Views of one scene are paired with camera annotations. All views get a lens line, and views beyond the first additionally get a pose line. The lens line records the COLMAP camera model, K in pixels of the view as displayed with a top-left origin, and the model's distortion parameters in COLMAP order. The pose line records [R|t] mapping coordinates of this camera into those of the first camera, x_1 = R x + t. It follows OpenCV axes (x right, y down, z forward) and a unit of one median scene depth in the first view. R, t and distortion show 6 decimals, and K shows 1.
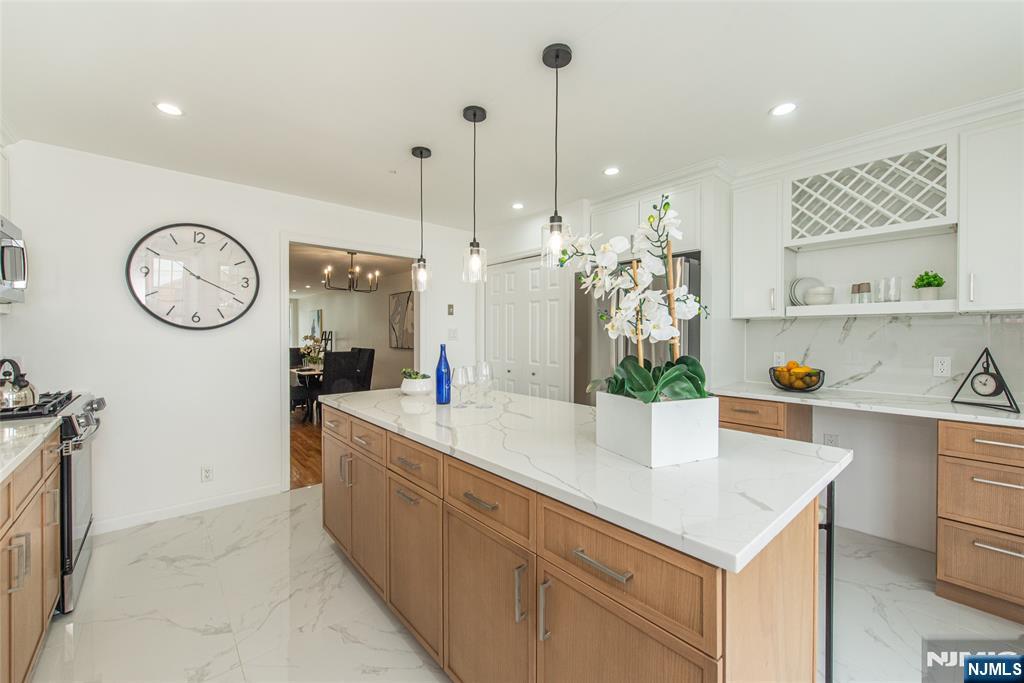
lens RADIAL K [[404.3, 0, 514.1], [0, 404.3, 335.7], [0, 0, 1]] dist [-0.013358, -0.000105]
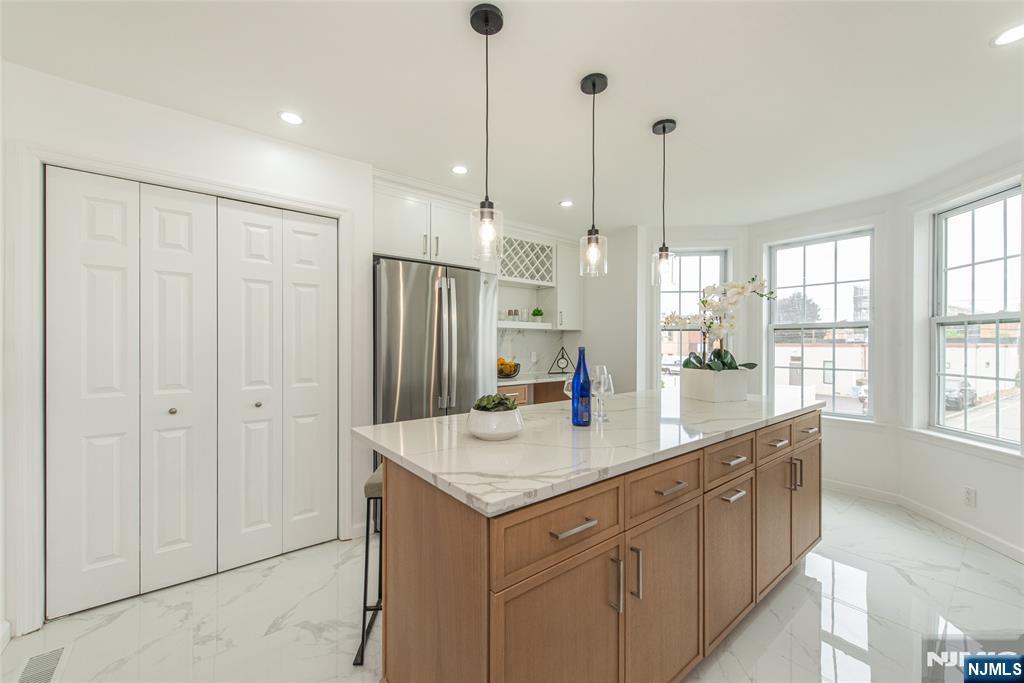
lens RADIAL K [[397.8, 0, 512.0], [0, 397.8, 341.5], [0, 0, 1]] dist [0.000157, 0.000003]
pose [[0.039732, 0.006199, 0.999191, -0.886479], [0.001385, 0.999979, -0.006259, 0.014718], [-0.999209, 0.001632, 0.039723, 1.043118]]
